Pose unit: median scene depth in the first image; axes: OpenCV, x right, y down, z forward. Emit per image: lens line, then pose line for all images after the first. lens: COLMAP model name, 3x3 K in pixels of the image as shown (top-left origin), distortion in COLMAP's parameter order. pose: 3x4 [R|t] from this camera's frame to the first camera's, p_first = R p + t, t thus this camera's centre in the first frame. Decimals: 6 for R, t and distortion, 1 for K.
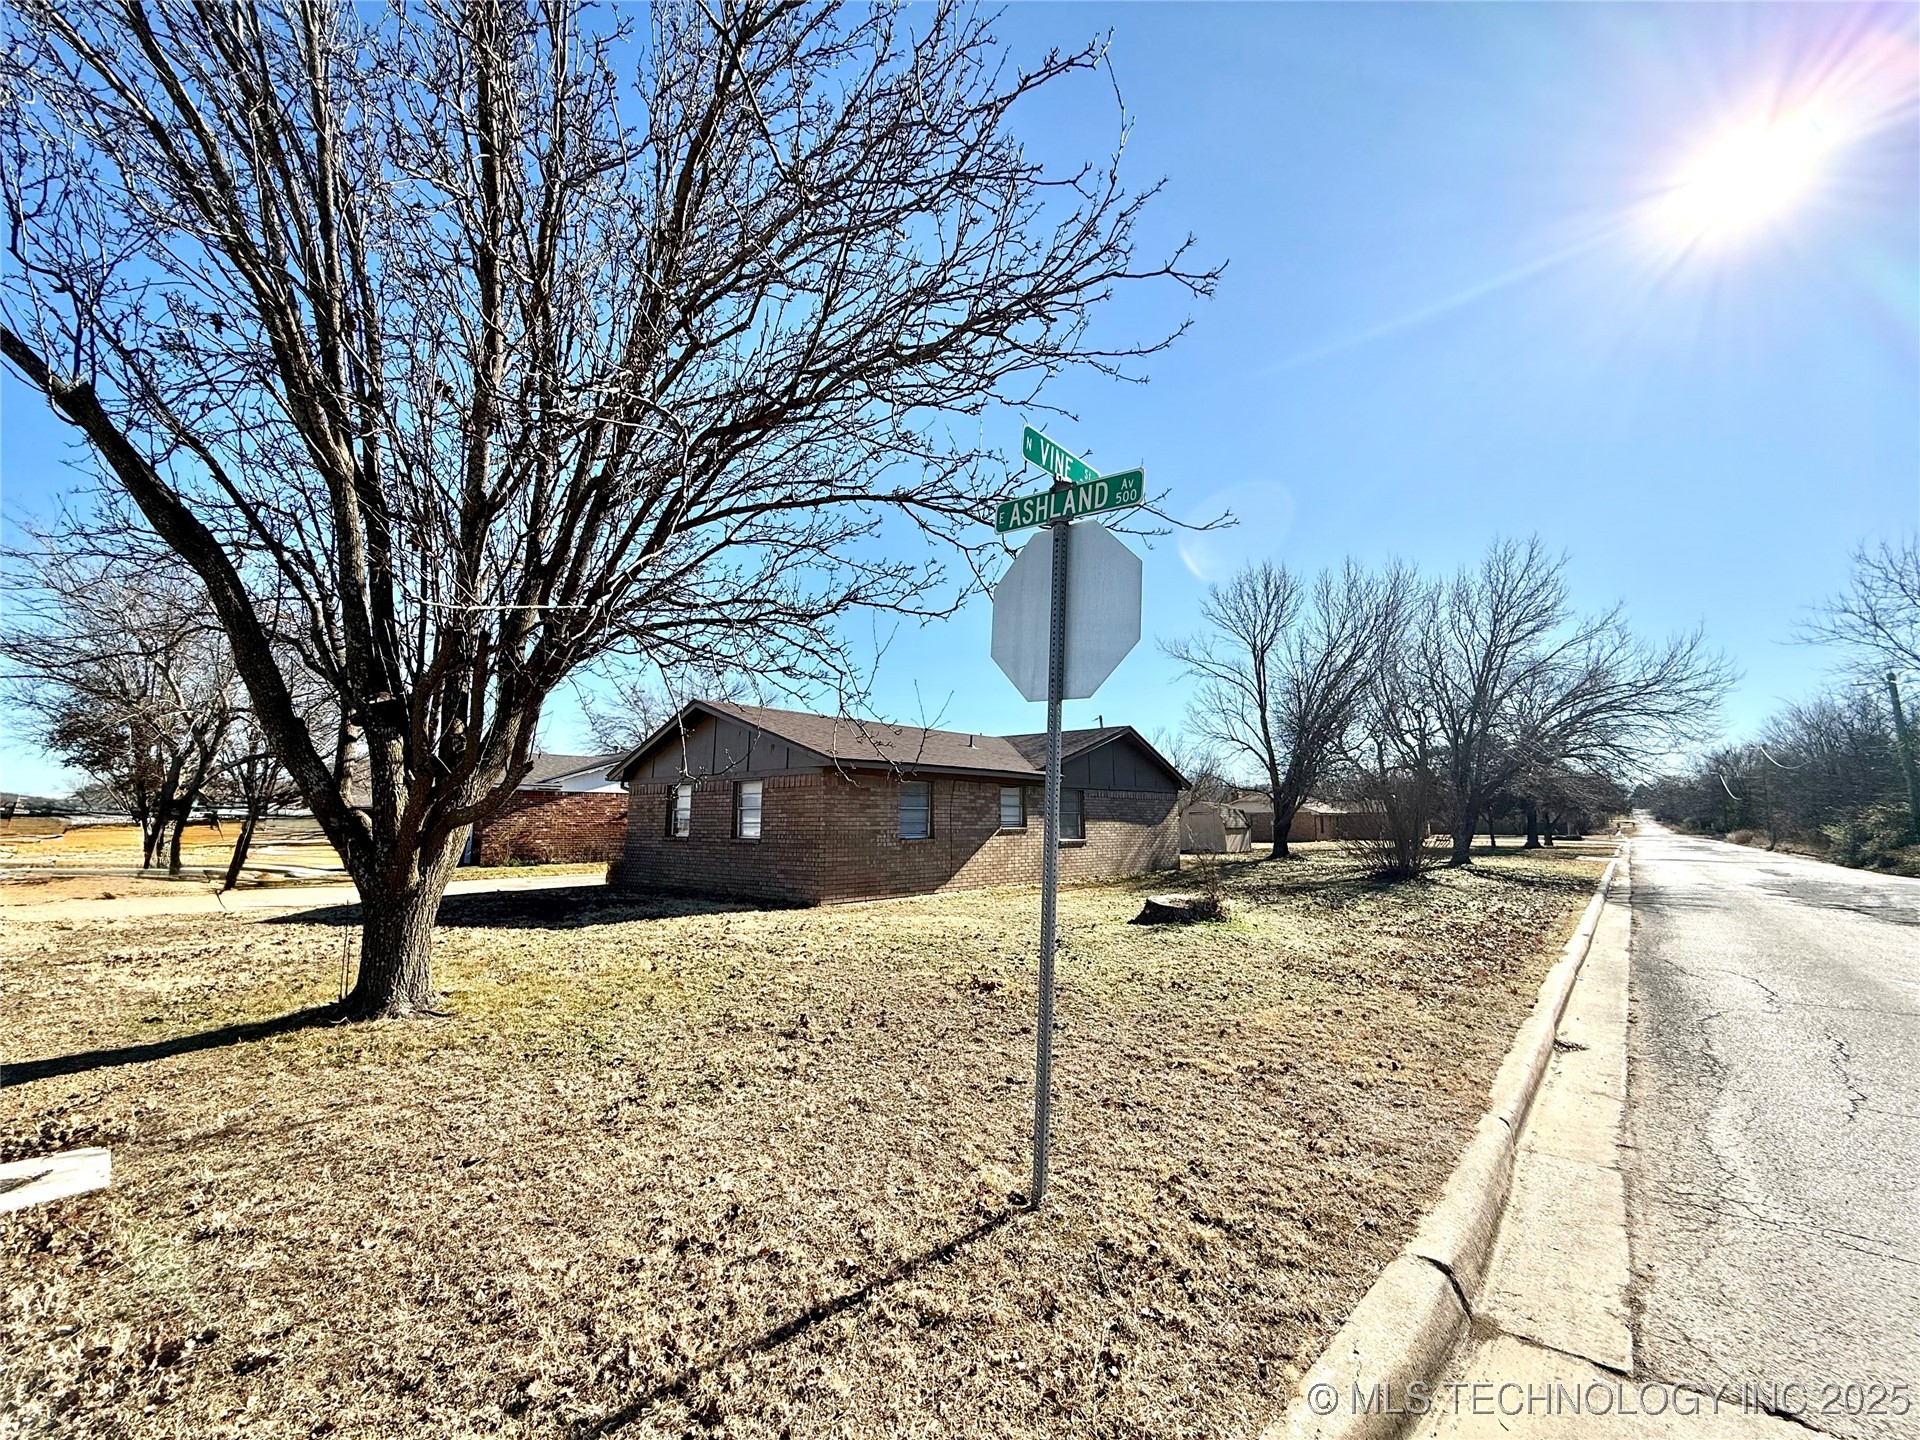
lens RADIAL K [[764.4, 0, 960.4], [0, 764.4, 717.8], [0, 0, 1]] dist [-0.000290, 0.000319]
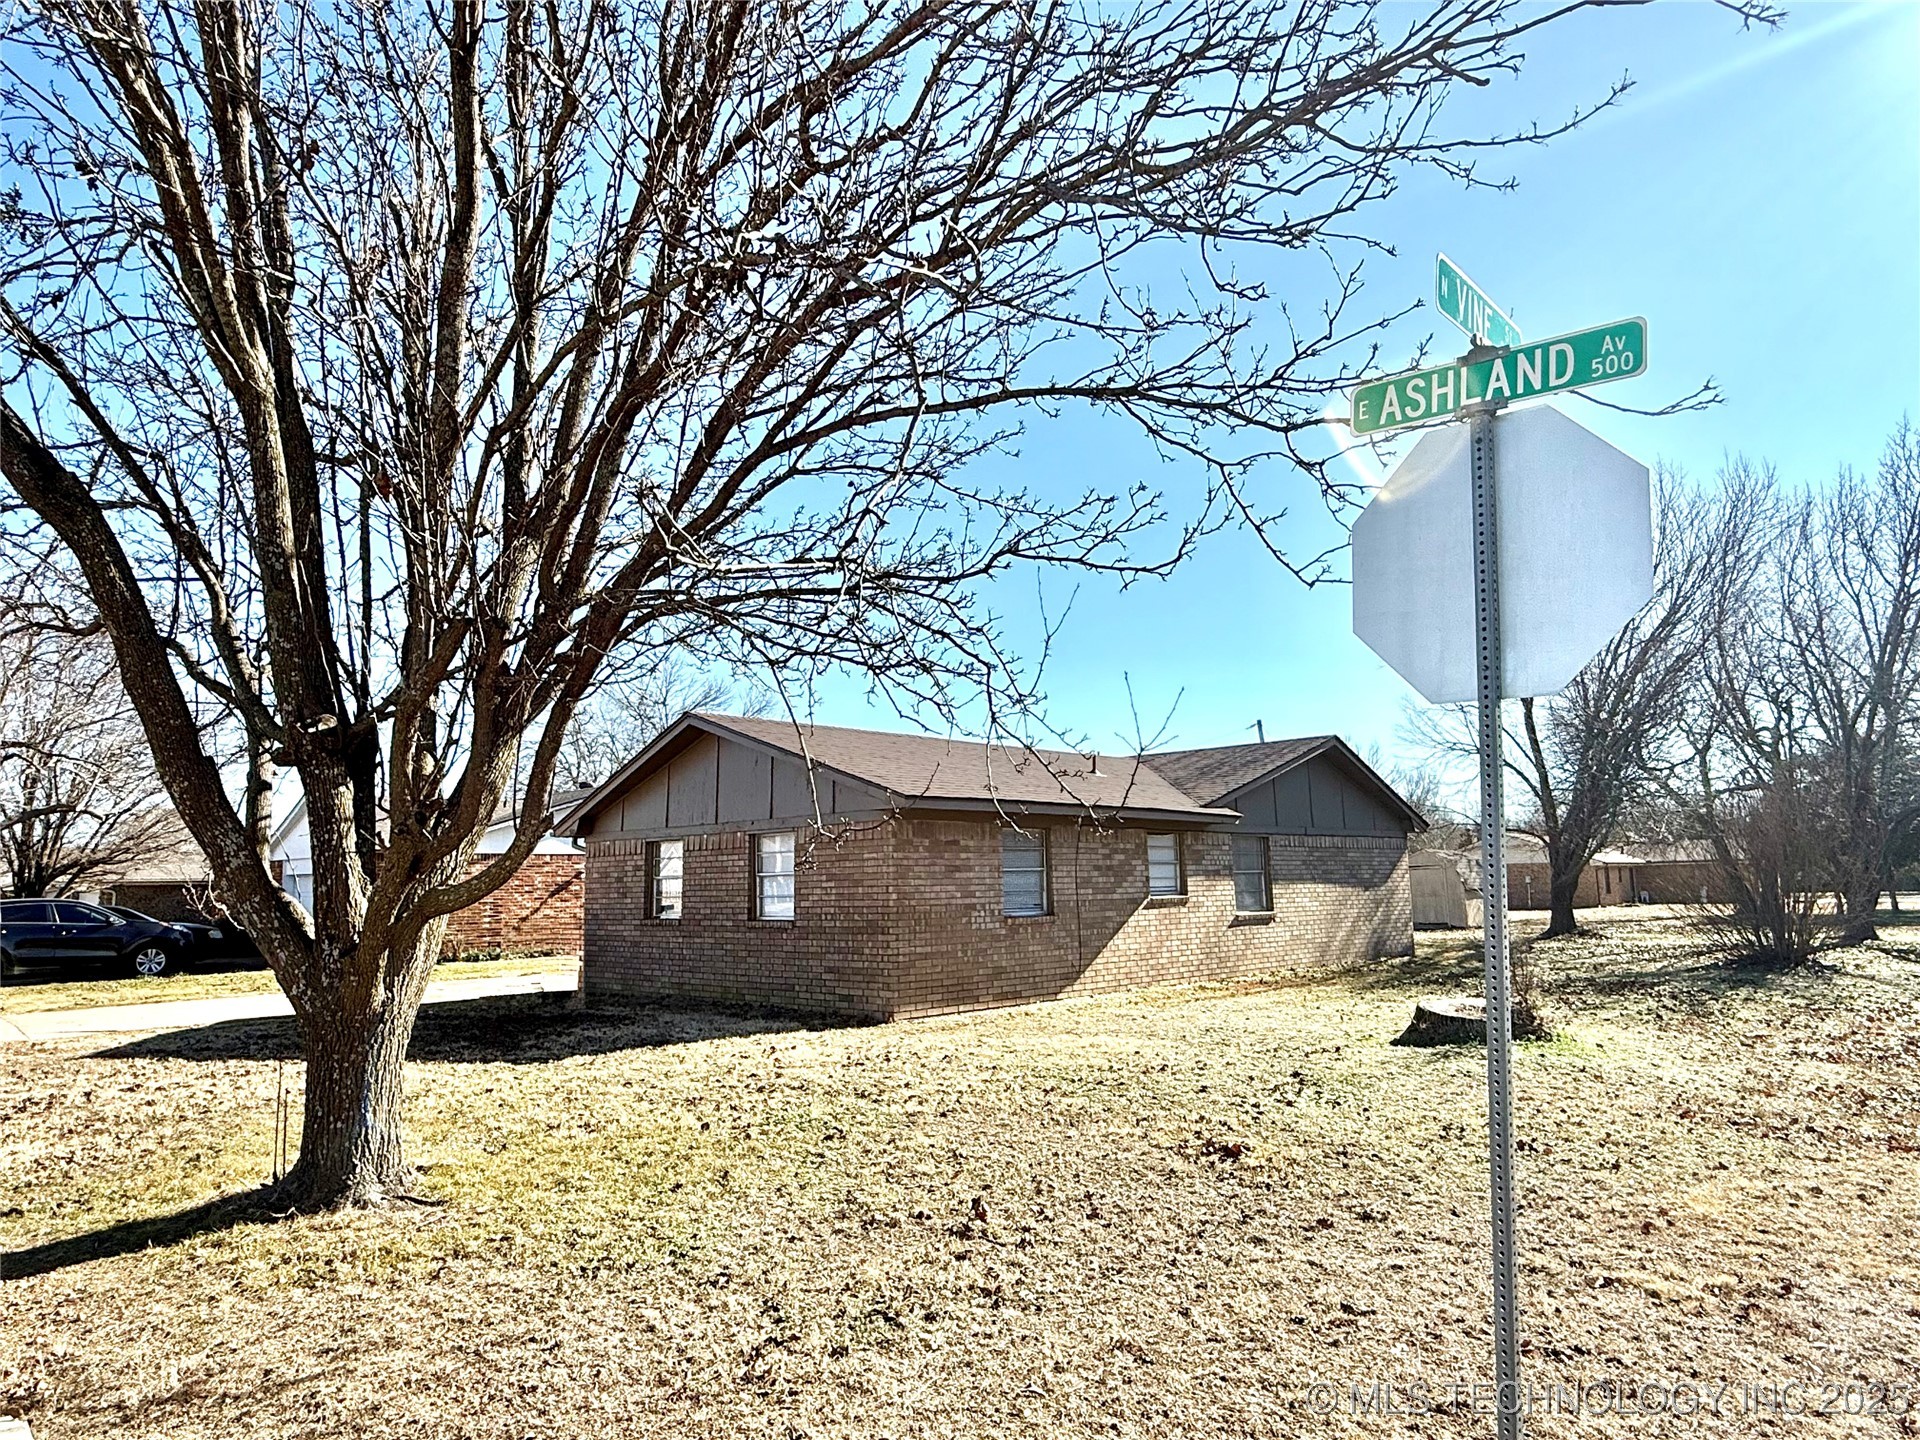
lens RADIAL K [[1151.1, 0, 960.8], [0, 1151.1, 720.1], [0, 0, 1]] dist [0.000825, -0.000098]
pose [[0.998202, -0.026168, -0.053930, -0.141976], [0.025719, 0.999629, -0.008999, -0.005346], [0.054146, 0.007596, 0.998504, 0.029302]]
